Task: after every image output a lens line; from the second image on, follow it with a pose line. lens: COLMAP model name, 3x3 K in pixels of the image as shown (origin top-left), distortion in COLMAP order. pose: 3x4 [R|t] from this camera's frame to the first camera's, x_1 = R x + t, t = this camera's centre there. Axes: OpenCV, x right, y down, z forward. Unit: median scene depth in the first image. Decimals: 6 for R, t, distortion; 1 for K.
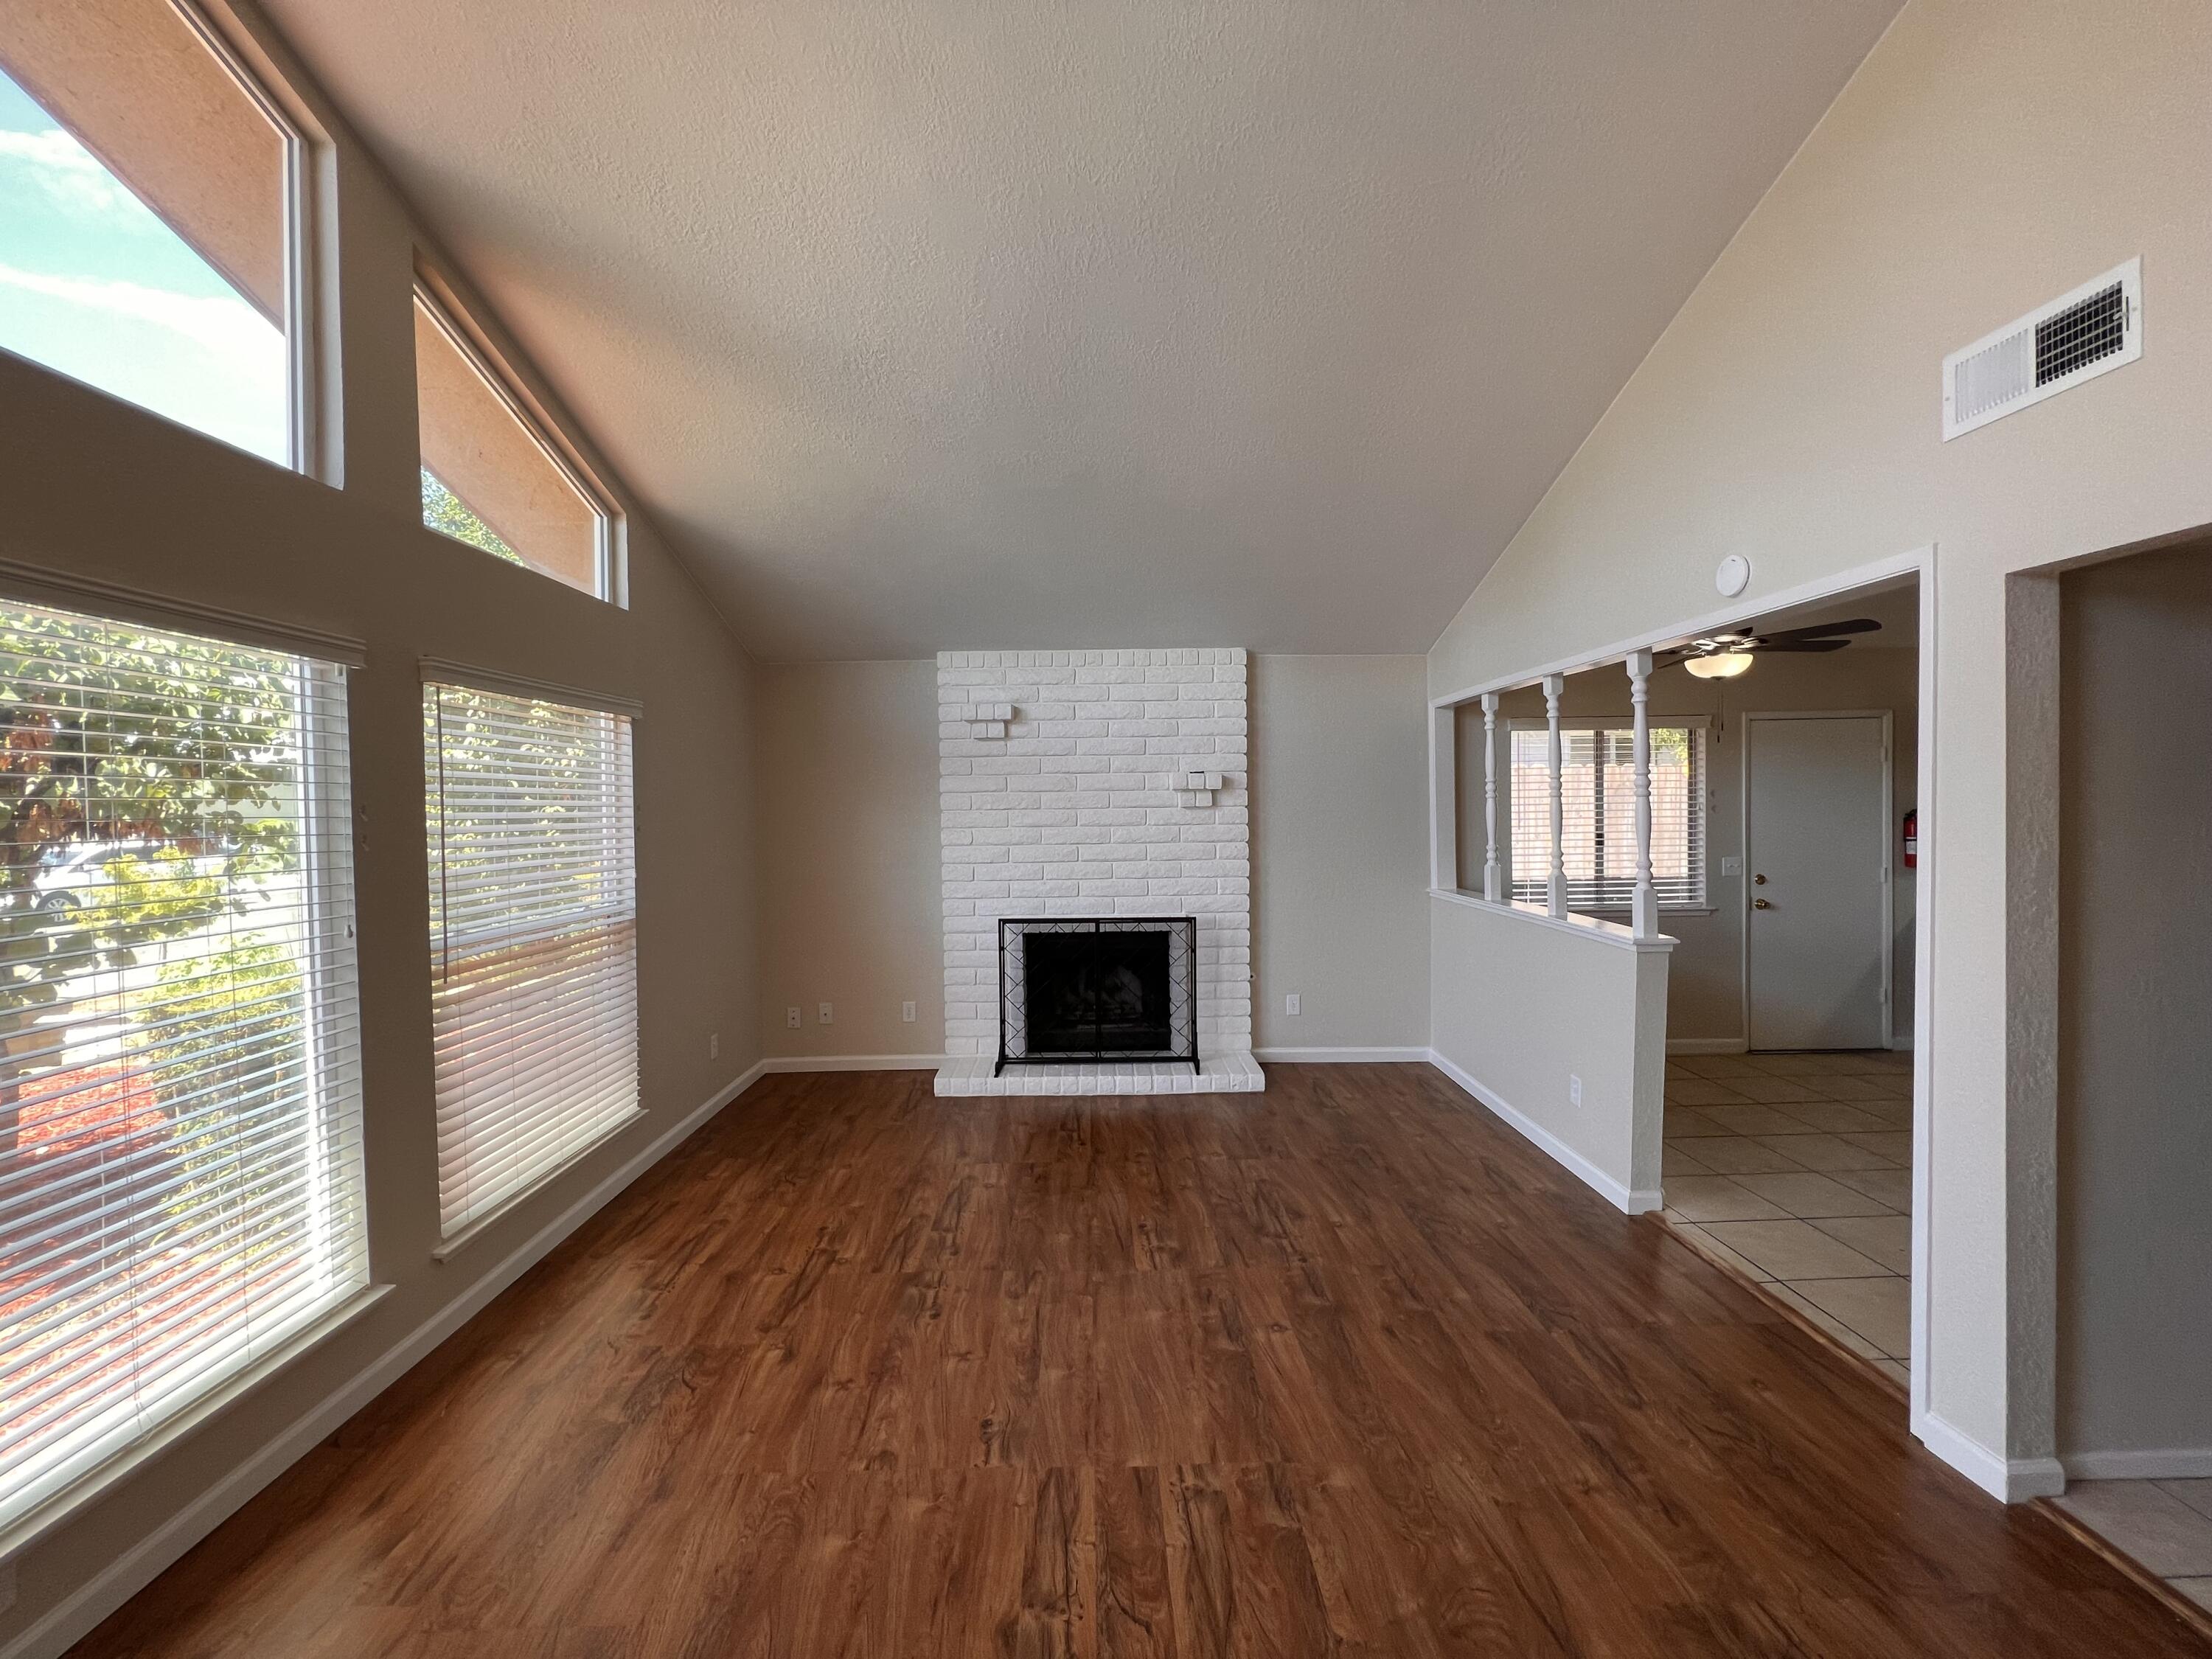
lens RADIAL K [[885.3, 0, 1106.0], [0, 885.3, 829.5], [0, 0, 1]] dist [-0.000609, -0.000045]
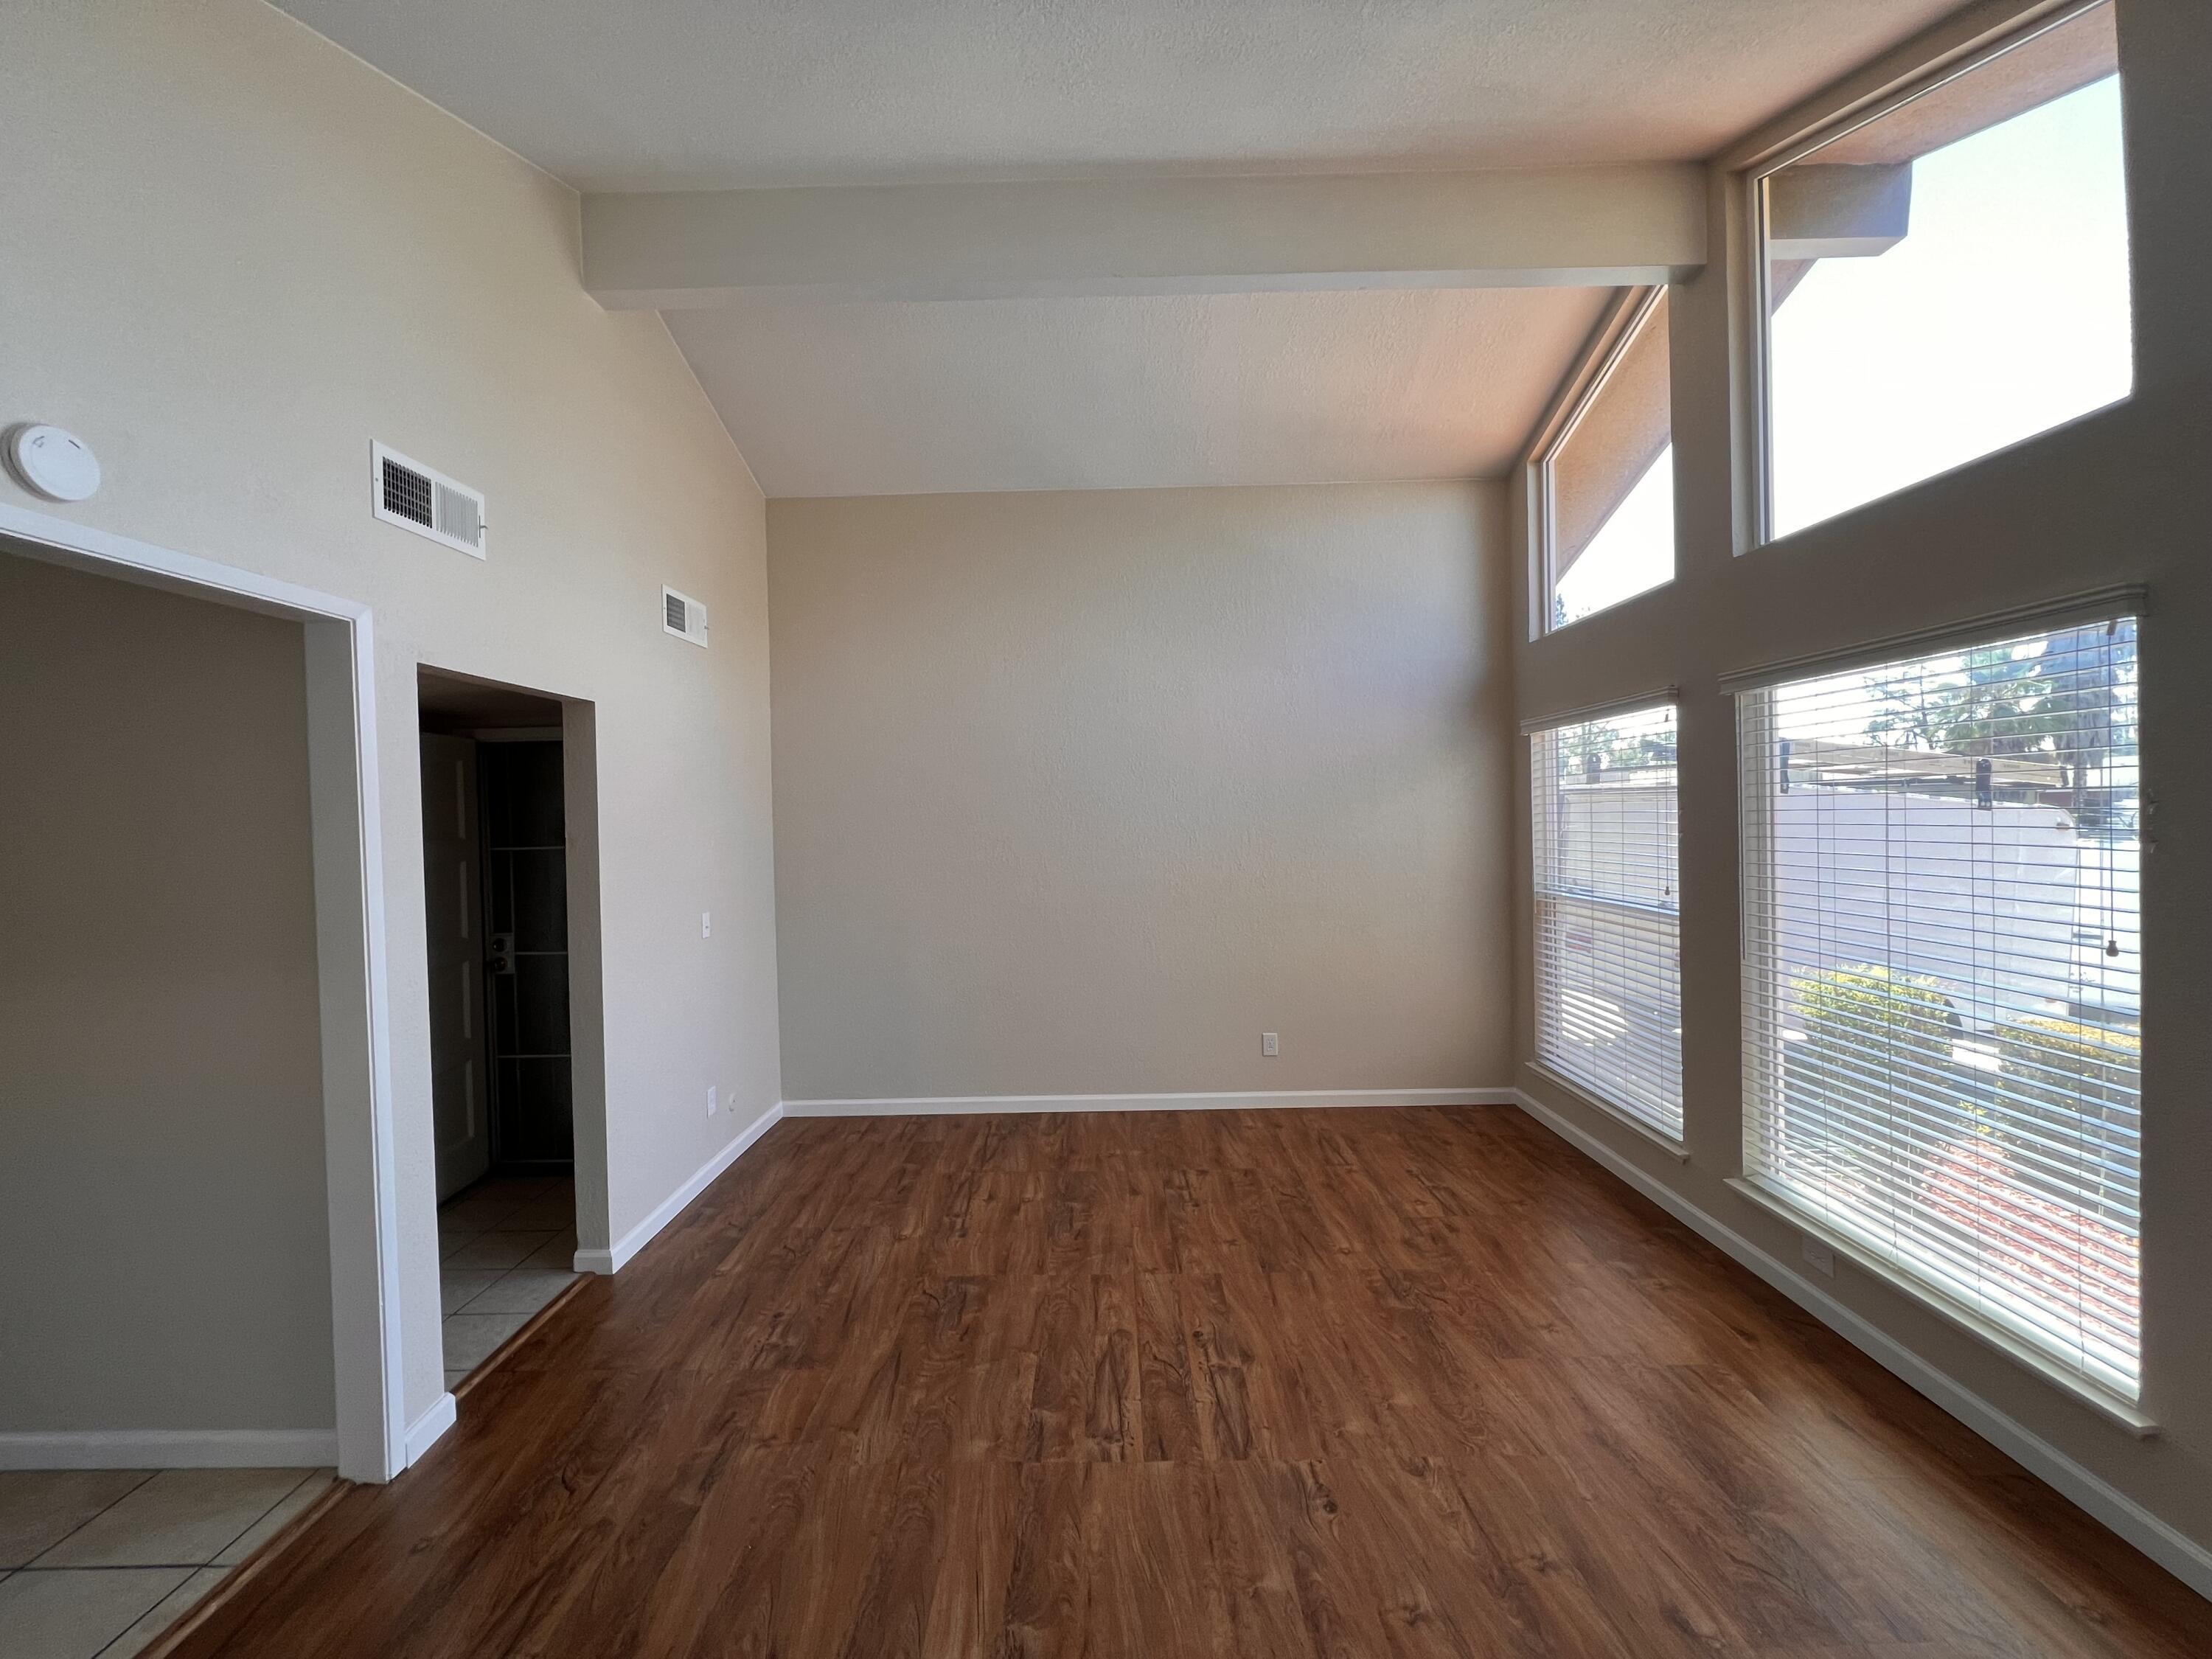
lens RADIAL K [[885.3, 0, 1106.0], [0, 885.3, 829.5], [0, 0, 1]] dist [-0.000609, -0.000045]
pose [[-0.998978, 0.037035, 0.025895, 0.049972], [0.038046, 0.998487, 0.039693, -0.070168], [-0.024386, 0.040638, -0.998876, 2.084204]]
